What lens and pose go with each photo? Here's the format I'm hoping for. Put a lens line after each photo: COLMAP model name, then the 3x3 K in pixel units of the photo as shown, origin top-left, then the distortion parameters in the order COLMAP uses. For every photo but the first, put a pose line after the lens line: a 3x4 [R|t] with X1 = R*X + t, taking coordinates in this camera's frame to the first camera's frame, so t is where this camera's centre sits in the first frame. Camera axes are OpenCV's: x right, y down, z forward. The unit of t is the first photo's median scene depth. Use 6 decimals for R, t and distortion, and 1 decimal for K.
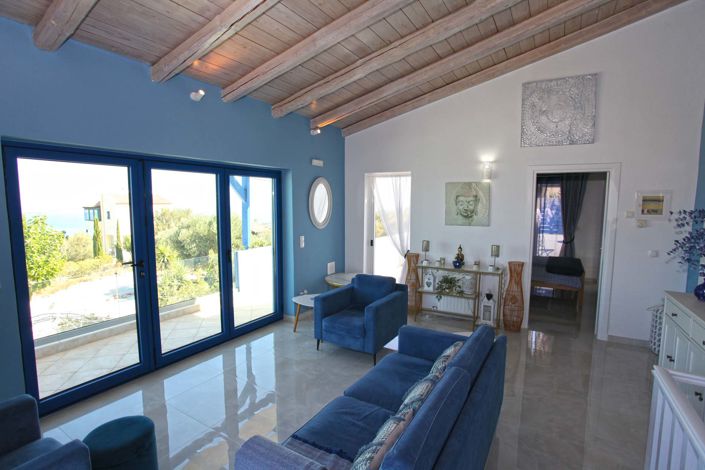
lens RADIAL K [[344.6, 0, 352.5], [0, 344.6, 235.0], [0, 0, 1]] dist [-0.073823, 0.029550]
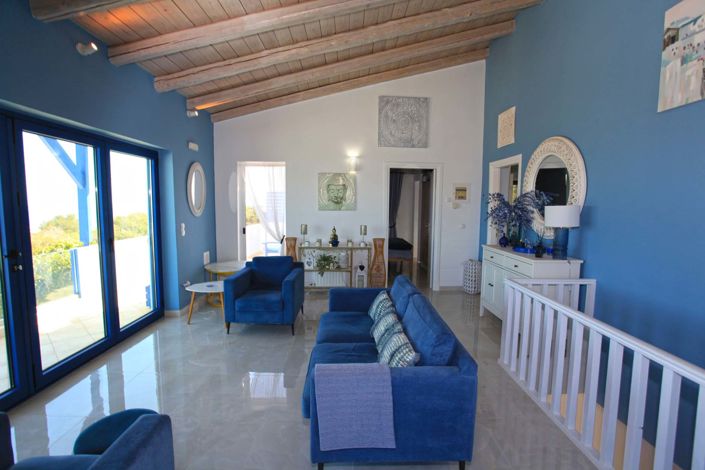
lens RADIAL K [[344.6, 0, 352.5], [0, 344.6, 235.0], [0, 0, 1]] dist [-0.073823, 0.029550]
pose [[0.844855, -0.043825, 0.533197, -0.264608], [0.043986, 0.998955, 0.012412, 0.045978], [-0.533183, 0.012967, 0.845900, -0.023072]]
